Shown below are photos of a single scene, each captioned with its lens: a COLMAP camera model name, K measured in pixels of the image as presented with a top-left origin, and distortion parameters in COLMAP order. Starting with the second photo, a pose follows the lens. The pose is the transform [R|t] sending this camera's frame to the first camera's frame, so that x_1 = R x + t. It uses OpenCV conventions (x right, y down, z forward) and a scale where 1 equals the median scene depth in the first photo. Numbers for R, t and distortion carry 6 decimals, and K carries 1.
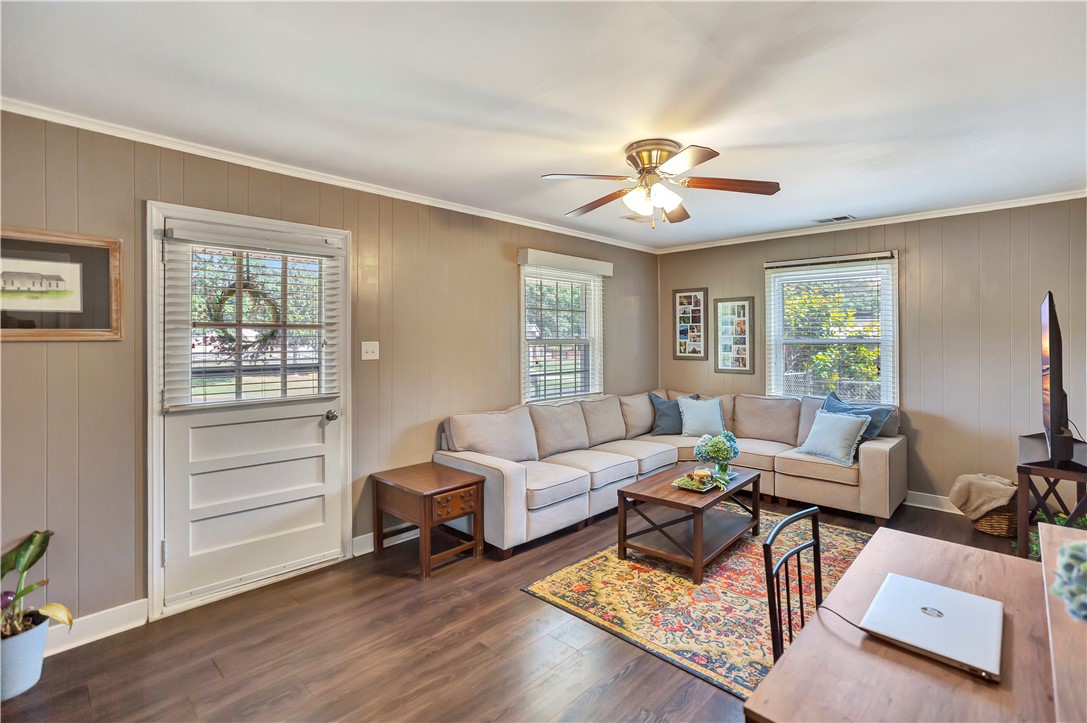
lens RADIAL K [[507.6, 0, 544.2], [0, 507.6, 338.9], [0, 0, 1]] dist [-0.021390, 0.017593]
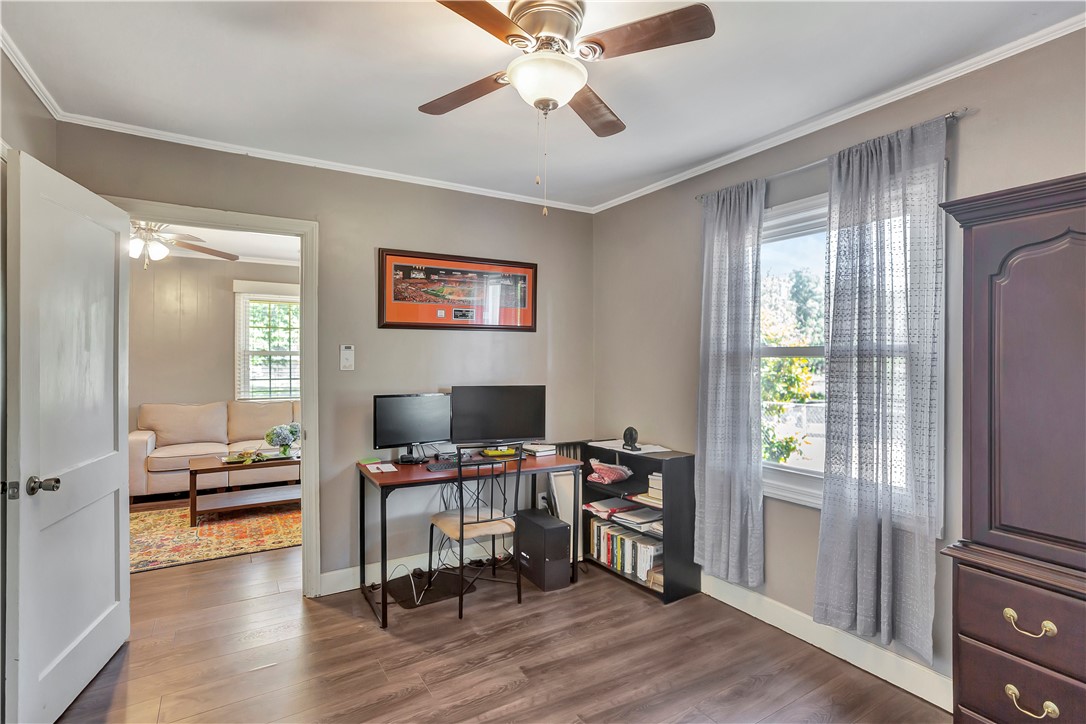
lens RADIAL K [[507.1, 0, 537.0], [0, 507.1, 360.5], [0, 0, 1]] dist [-0.021390, 0.017593]
pose [[0.972471, 0.018307, -0.232302, 1.346251], [-0.018014, 0.999832, 0.003382, 0.010275], [0.232325, 0.000896, 0.972638, -0.103474]]
